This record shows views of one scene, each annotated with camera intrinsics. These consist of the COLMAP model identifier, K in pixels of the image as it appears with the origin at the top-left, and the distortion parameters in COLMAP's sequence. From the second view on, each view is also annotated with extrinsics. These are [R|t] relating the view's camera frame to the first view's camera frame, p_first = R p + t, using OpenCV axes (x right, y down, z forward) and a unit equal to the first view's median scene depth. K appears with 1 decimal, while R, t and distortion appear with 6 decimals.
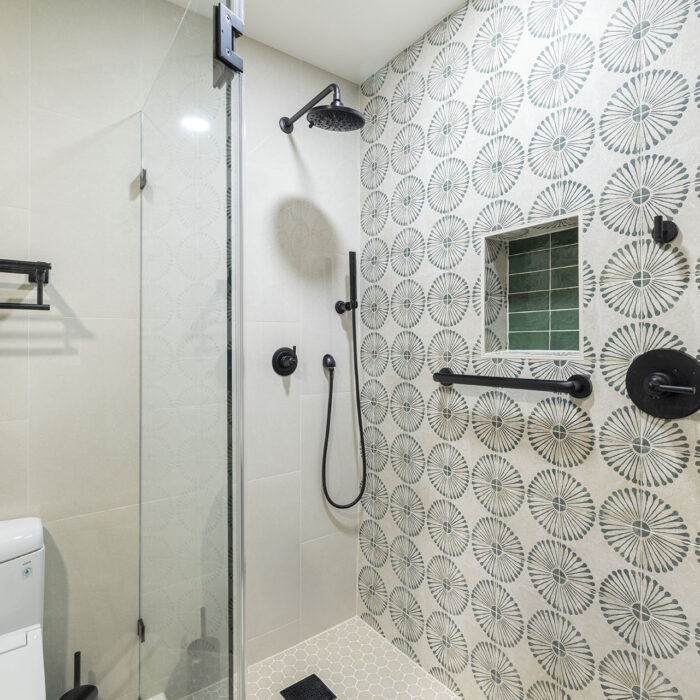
lens RADIAL K [[413.5, 0, 349.1], [0, 413.5, 345.4], [0, 0, 1]] dist [-0.004344, 0.002167]
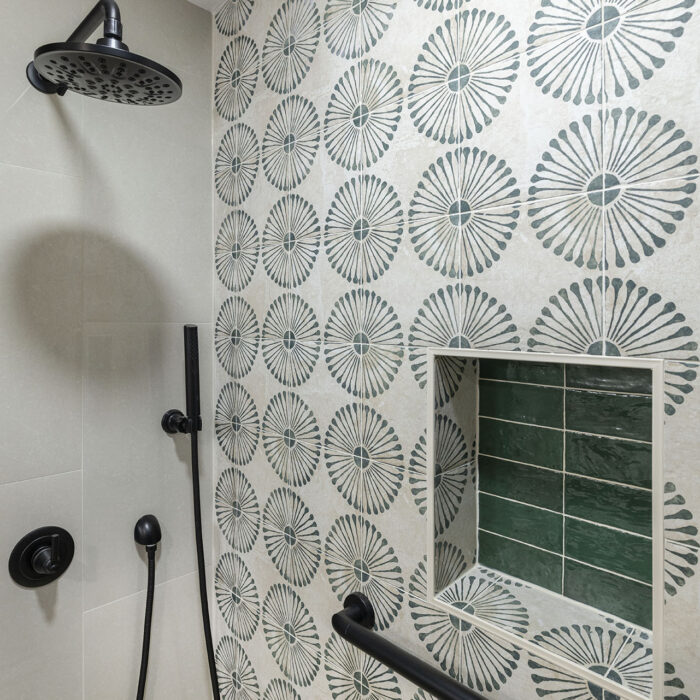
lens RADIAL K [[412.3, 0, 351.4], [0, 412.3, 273.5], [0, 0, 1]] dist [-0.006070, 0.000135]
pose [[0.990279, -0.002281, 0.139075, 0.164042], [0.002100, 0.999997, 0.001452, -0.348730], [-0.139078, -0.001146, 0.990281, 0.530825]]
